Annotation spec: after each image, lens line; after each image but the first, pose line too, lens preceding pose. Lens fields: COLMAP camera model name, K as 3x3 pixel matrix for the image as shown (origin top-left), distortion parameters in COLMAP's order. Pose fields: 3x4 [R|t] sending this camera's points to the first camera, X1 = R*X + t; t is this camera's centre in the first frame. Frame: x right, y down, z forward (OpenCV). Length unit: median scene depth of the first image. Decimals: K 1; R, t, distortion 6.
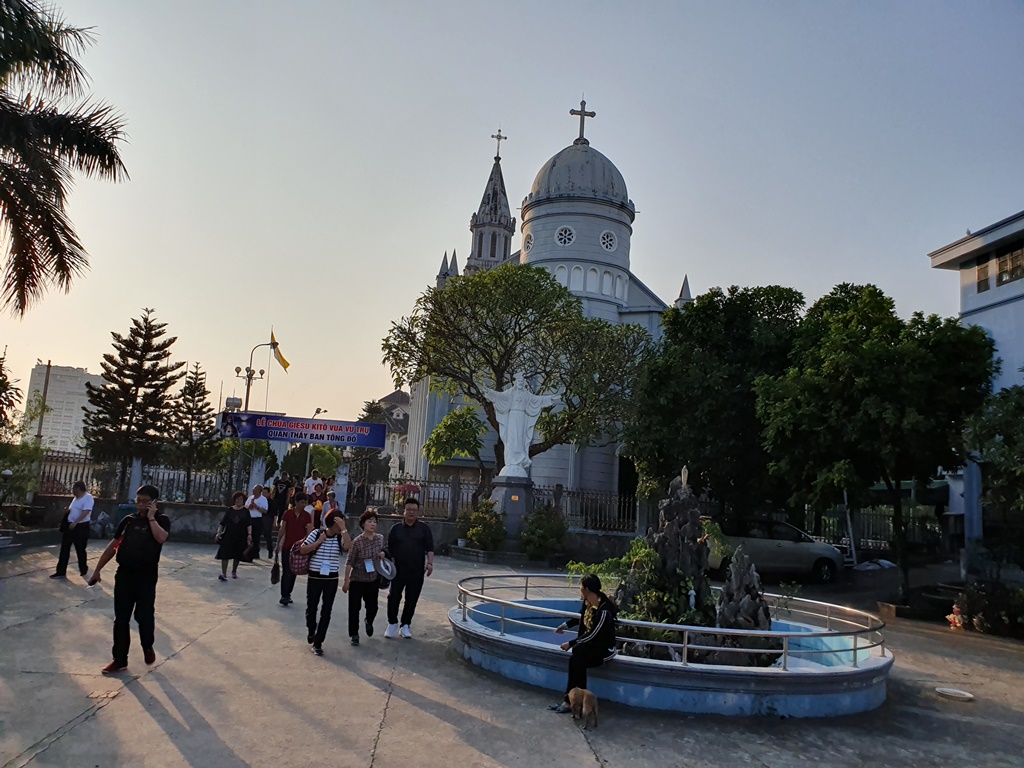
lens RADIAL K [[836.7, 0, 512.0], [0, 836.7, 384.0], [0, 0, 1]] dist [0.101341, -0.129309]
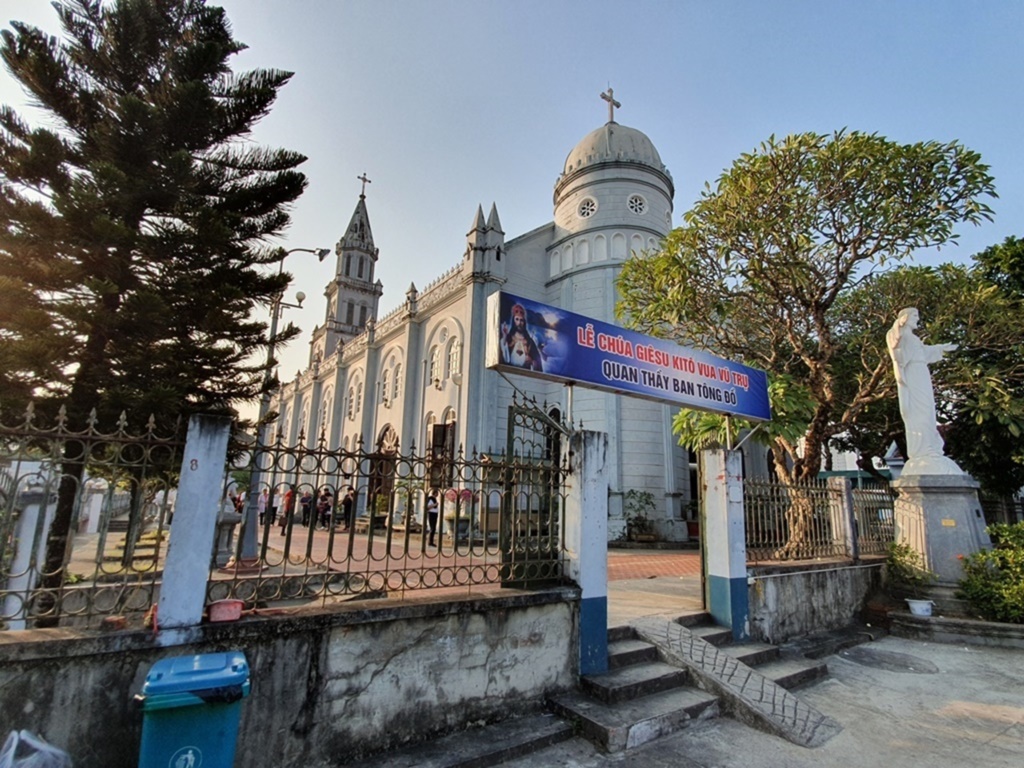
lens RADIAL K [[526.3, 0, 512.0], [0, 526.3, 384.0], [0, 0, 1]] dist [0.027275, -0.018540]
pose [[0.896866, 0.054473, 0.438935, -0.417718], [-0.031662, 0.997748, -0.059129, 0.078846], [-0.441168, 0.039133, 0.896571, 0.806496]]
